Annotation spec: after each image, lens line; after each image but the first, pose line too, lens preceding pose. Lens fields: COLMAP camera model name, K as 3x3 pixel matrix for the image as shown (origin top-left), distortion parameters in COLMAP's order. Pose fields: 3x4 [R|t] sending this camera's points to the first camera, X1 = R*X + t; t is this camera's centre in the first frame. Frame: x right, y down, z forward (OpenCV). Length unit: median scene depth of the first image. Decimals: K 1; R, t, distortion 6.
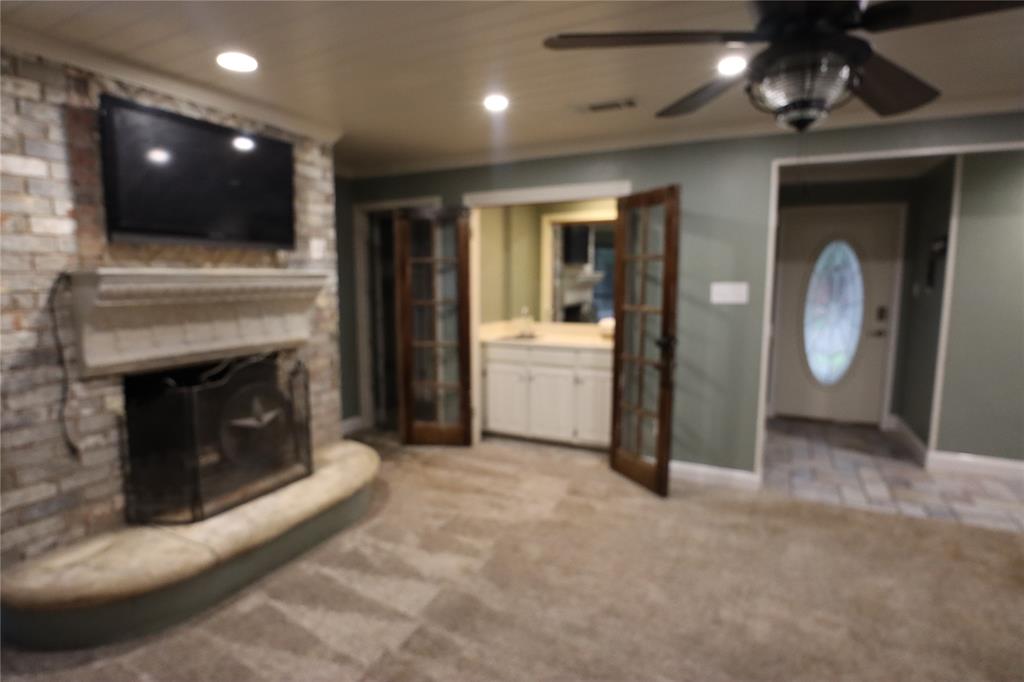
lens RADIAL K [[528.5, 0, 512.5], [0, 528.5, 338.7], [0, 0, 1]] dist [-0.026100, 0.007157]
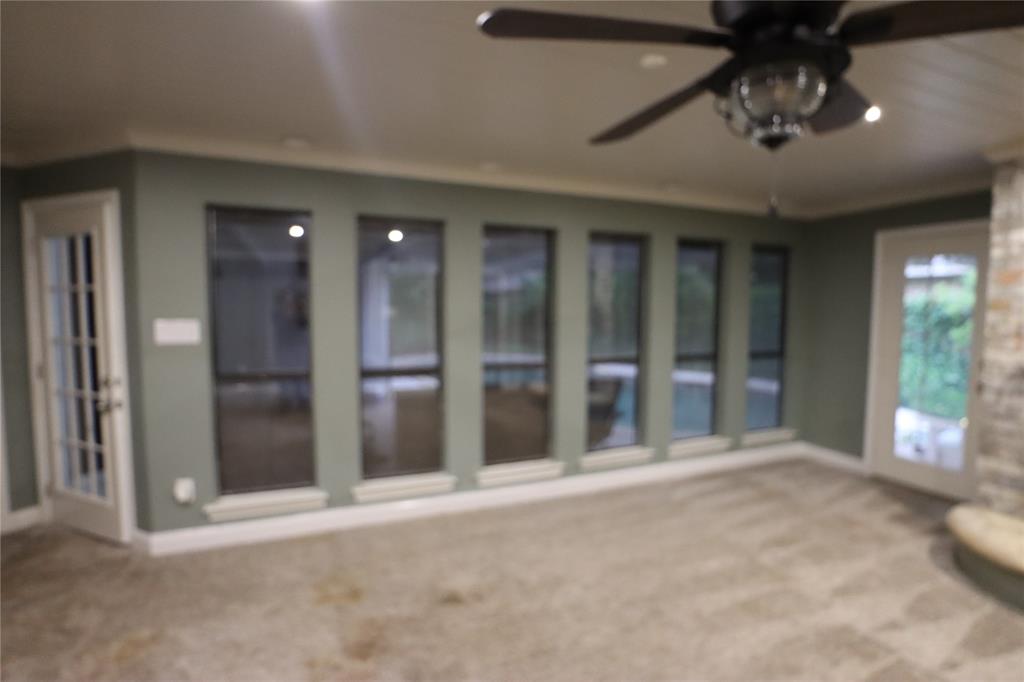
lens RADIAL K [[528.5, 0, 516.0], [0, 528.5, 344.8], [0, 0, 1]] dist [-0.026100, 0.007157]
pose [[-0.659923, 0.050254, -0.749650, 0.747352], [-0.091205, 0.985024, 0.146321, -0.085540], [0.745777, 0.164933, -0.645457, 0.648365]]
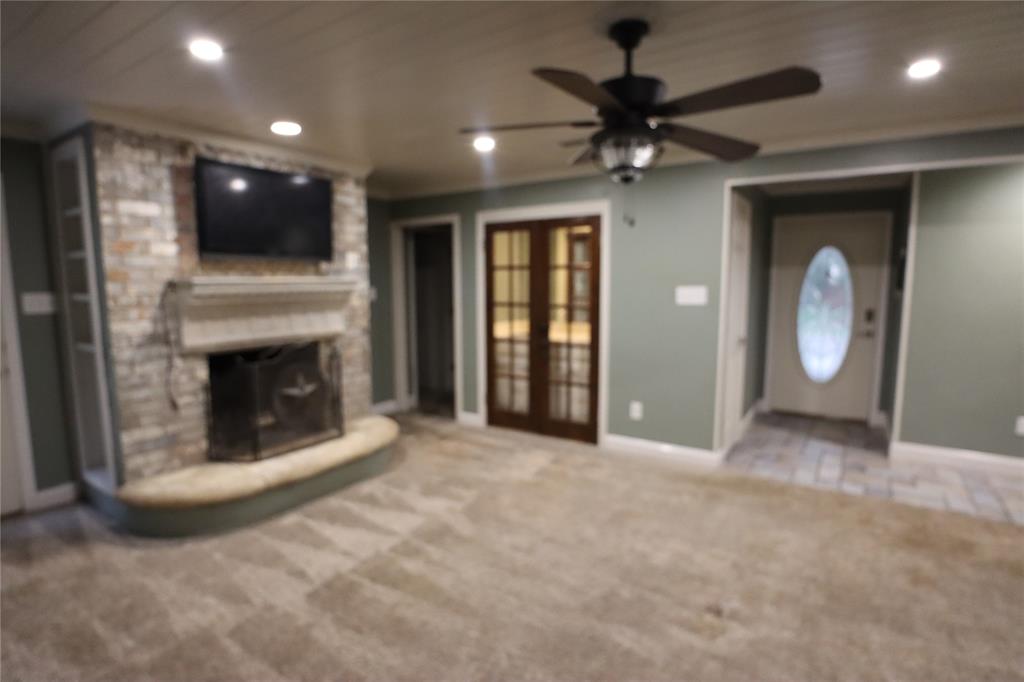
lens RADIAL K [[528.5, 0, 513.0], [0, 528.5, 338.8], [0, 0, 1]] dist [-0.026100, 0.007157]
pose [[0.993268, 0.012100, -0.115203, 0.195843], [-0.012478, 0.999919, -0.002564, 0.019085], [0.115162, 0.003984, 0.993339, -0.258012]]
